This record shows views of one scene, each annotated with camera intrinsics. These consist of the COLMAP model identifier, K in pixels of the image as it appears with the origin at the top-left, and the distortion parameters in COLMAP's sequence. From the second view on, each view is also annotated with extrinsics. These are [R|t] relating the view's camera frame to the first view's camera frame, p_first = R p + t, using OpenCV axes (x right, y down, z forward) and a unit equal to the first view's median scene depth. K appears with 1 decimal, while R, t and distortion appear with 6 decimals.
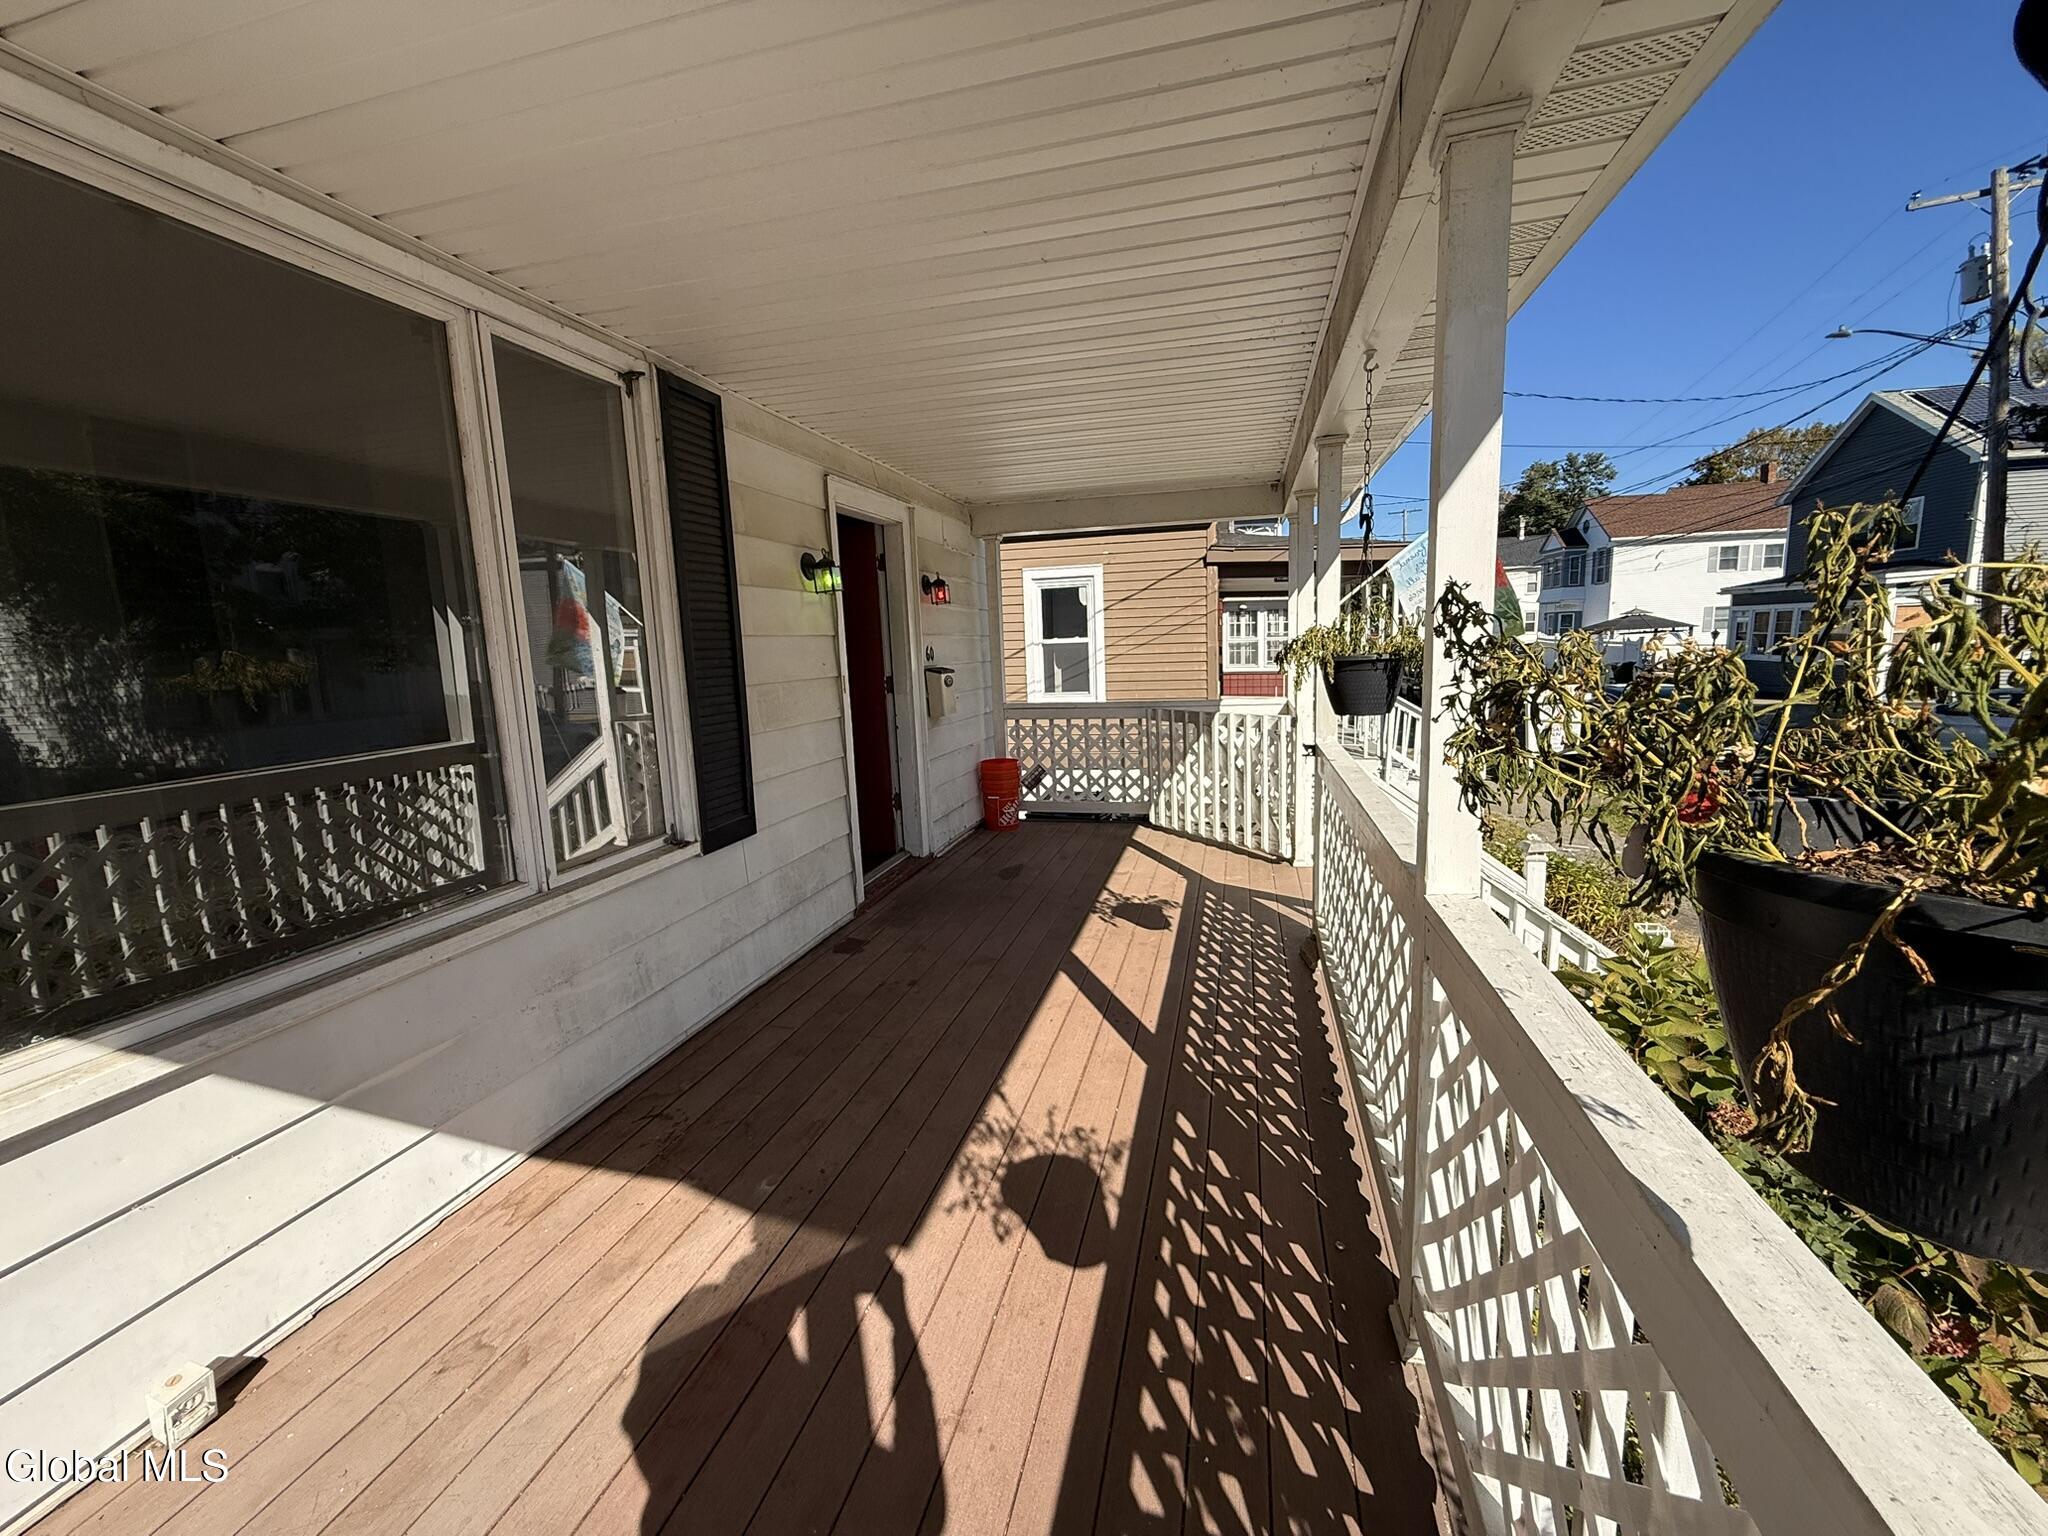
lens RADIAL K [[815.8, 0, 1019.5], [0, 815.8, 764.4], [0, 0, 1]] dist [0.000733, -0.000476]
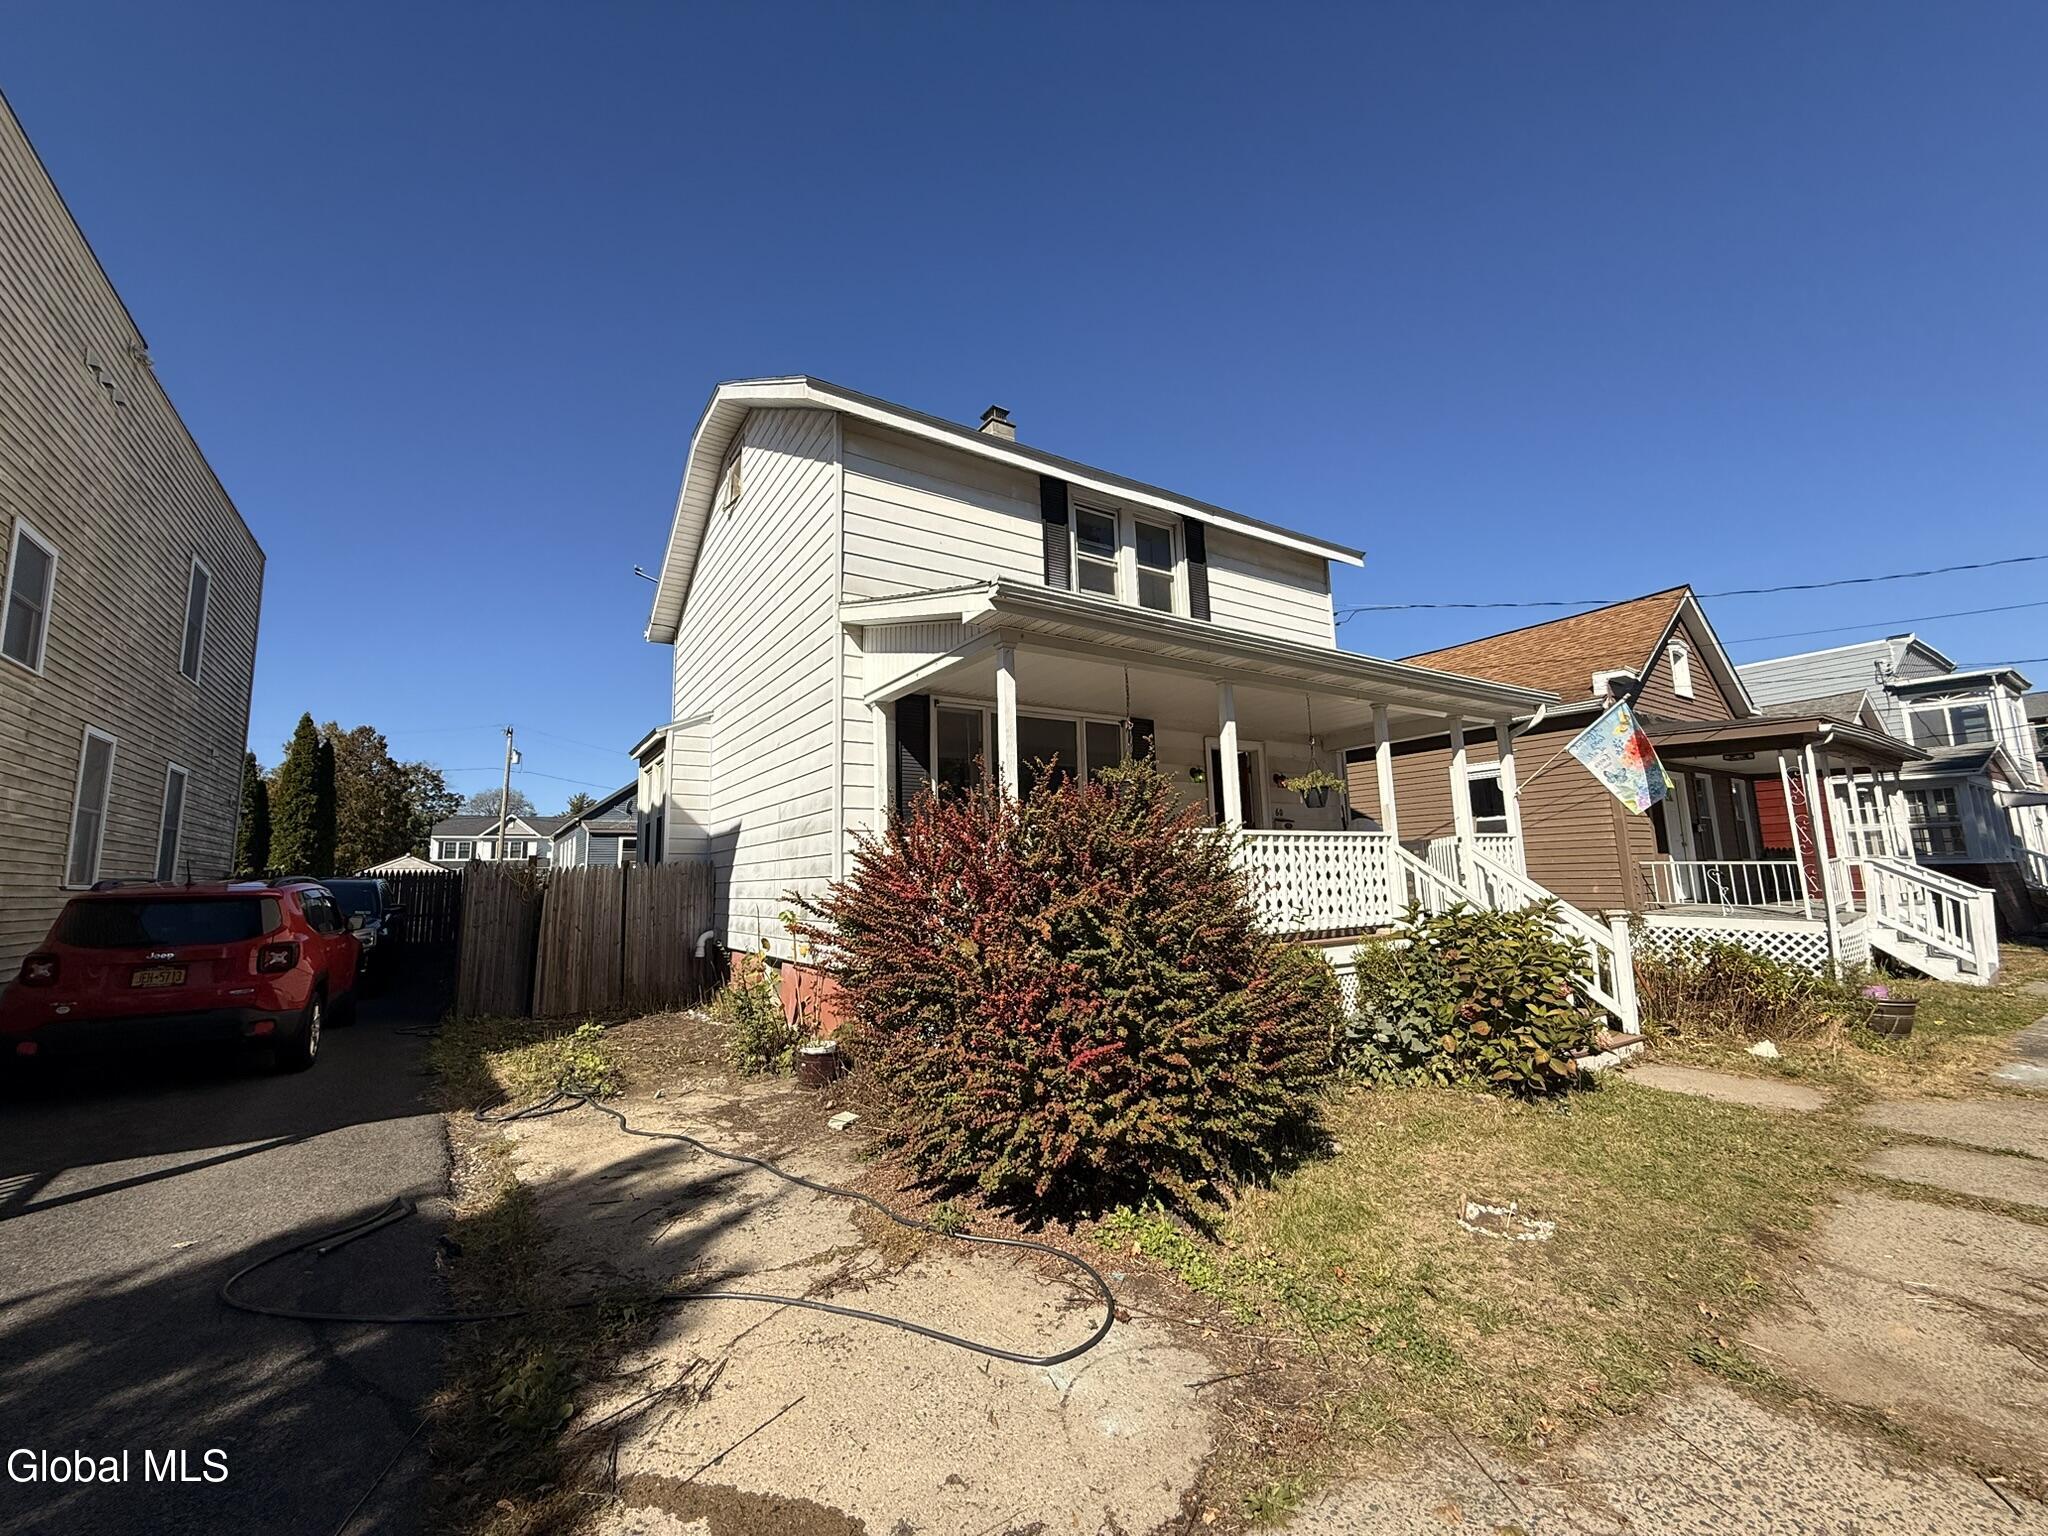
lens RADIAL K [[815.8, 0, 1019.5], [0, 815.8, 764.4], [0, 0, 1]] dist [0.000733, -0.000476]
pose [[0.742898, -0.076039, -0.665072, 0.376525], [-0.101281, 0.969322, -0.223956, 0.130800], [0.661698, 0.233736, 0.712406, -0.432341]]
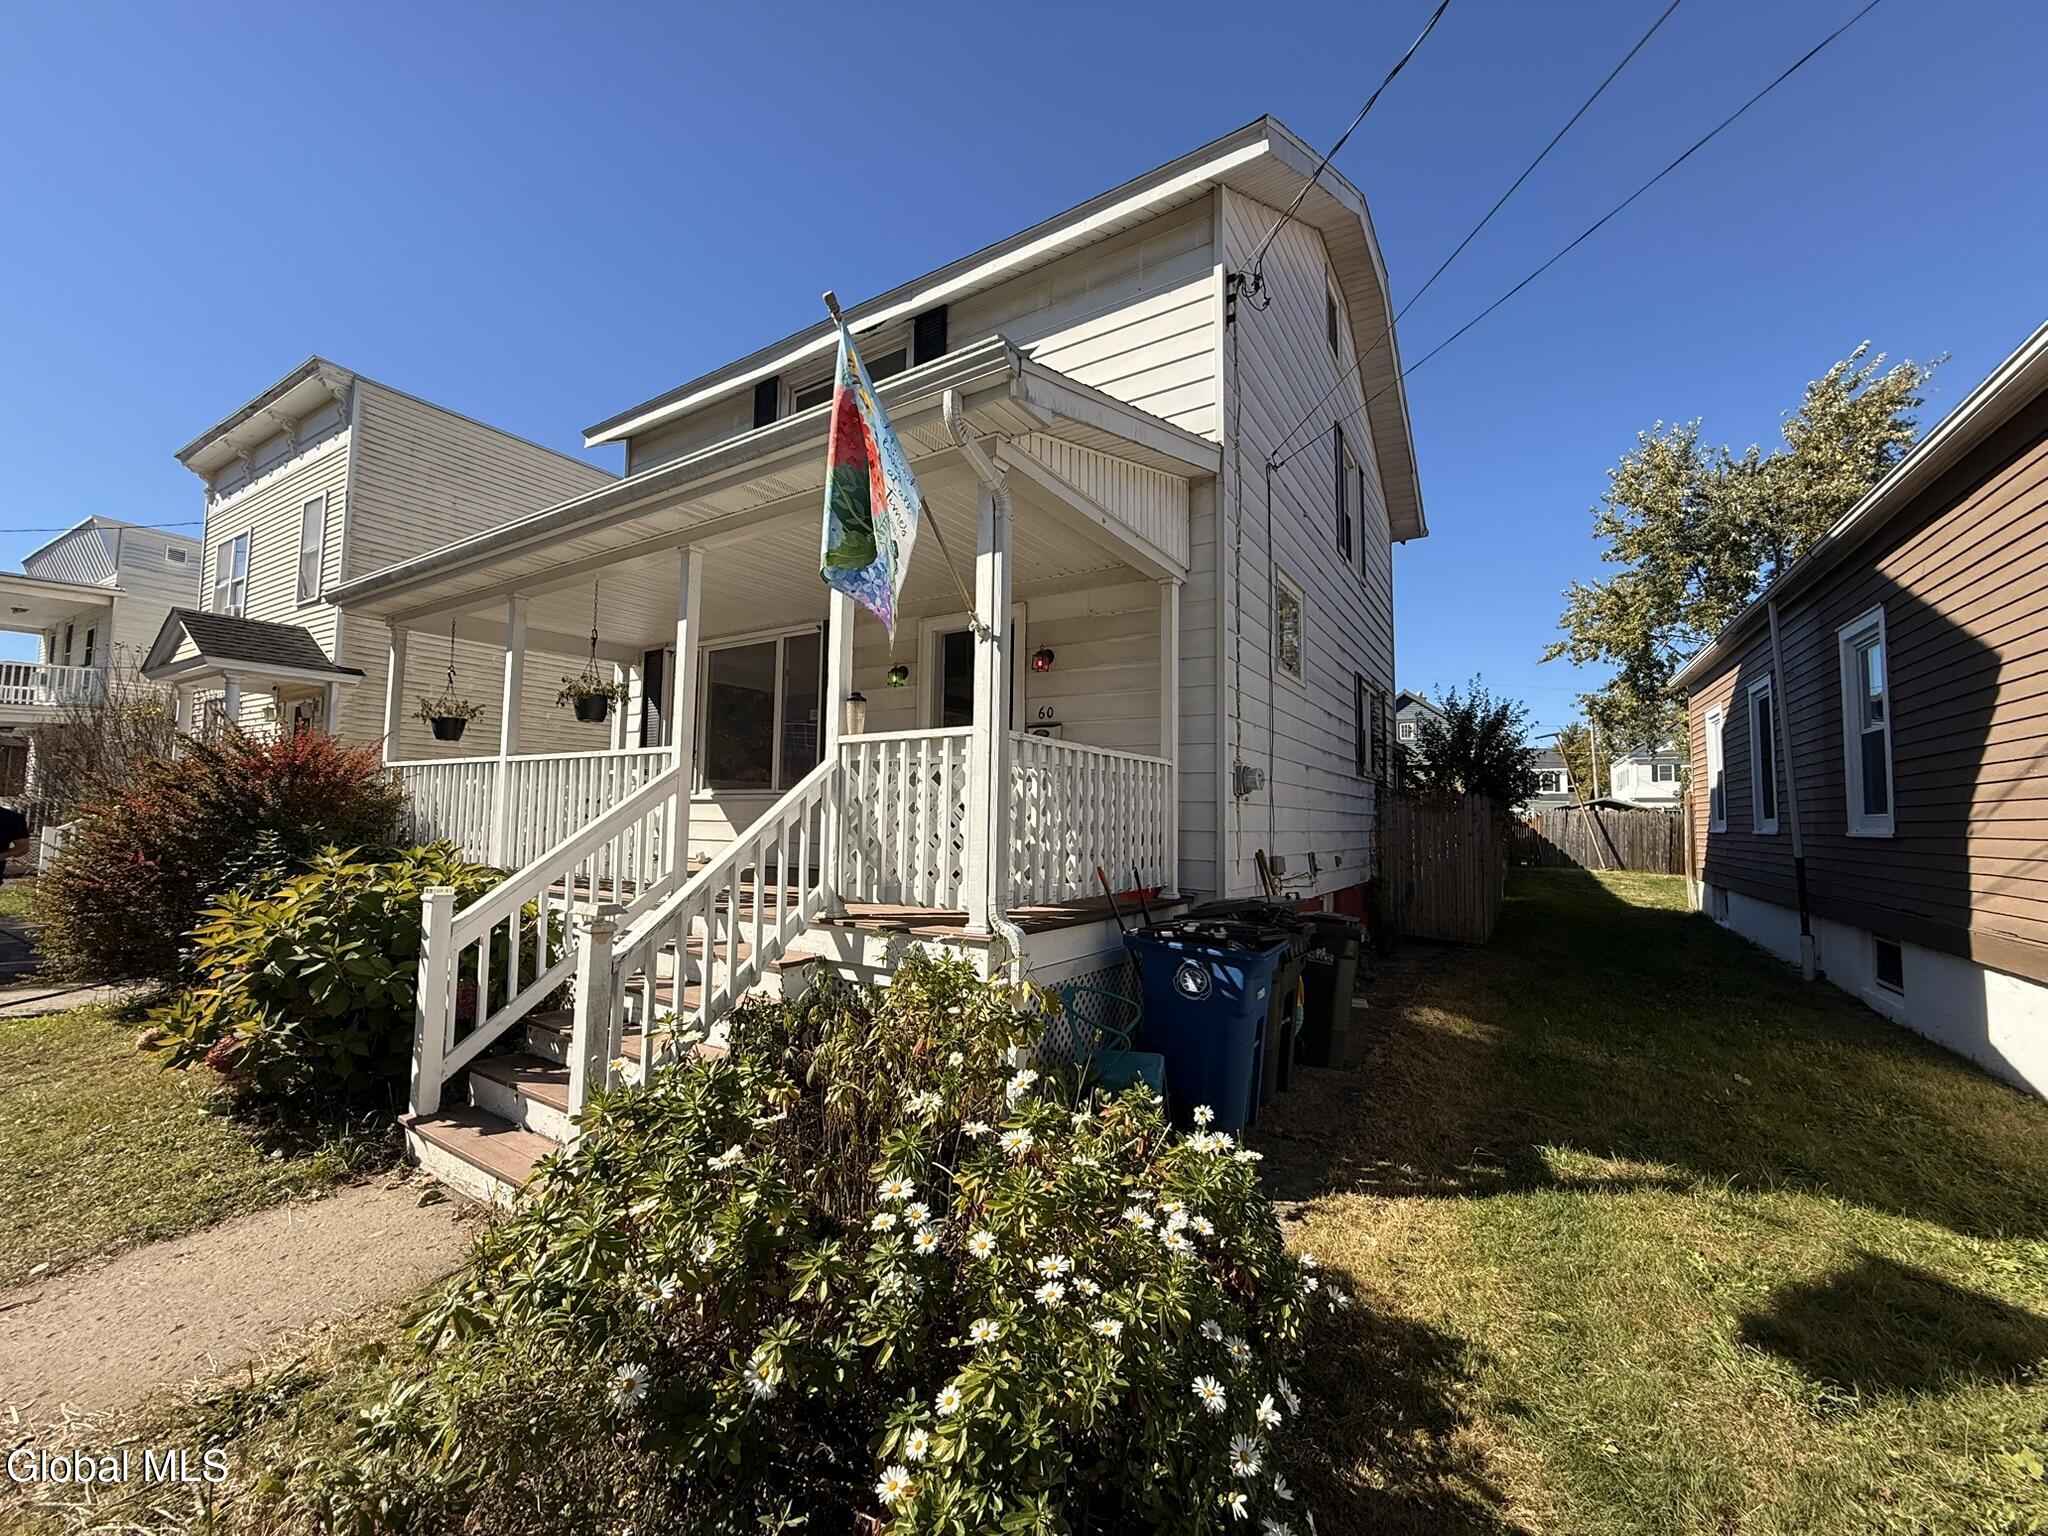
lens RADIAL K [[787.0, 0, 1023.7], [0, 787.0, 756.0], [0, 0, 1]] dist [0.018590, -0.000063]
pose [[-0.318157, -0.008654, -0.947999, 0.520833], [-0.137402, 0.989821, 0.037078, -0.052700], [0.938028, 0.142054, -0.316108, 0.683337]]
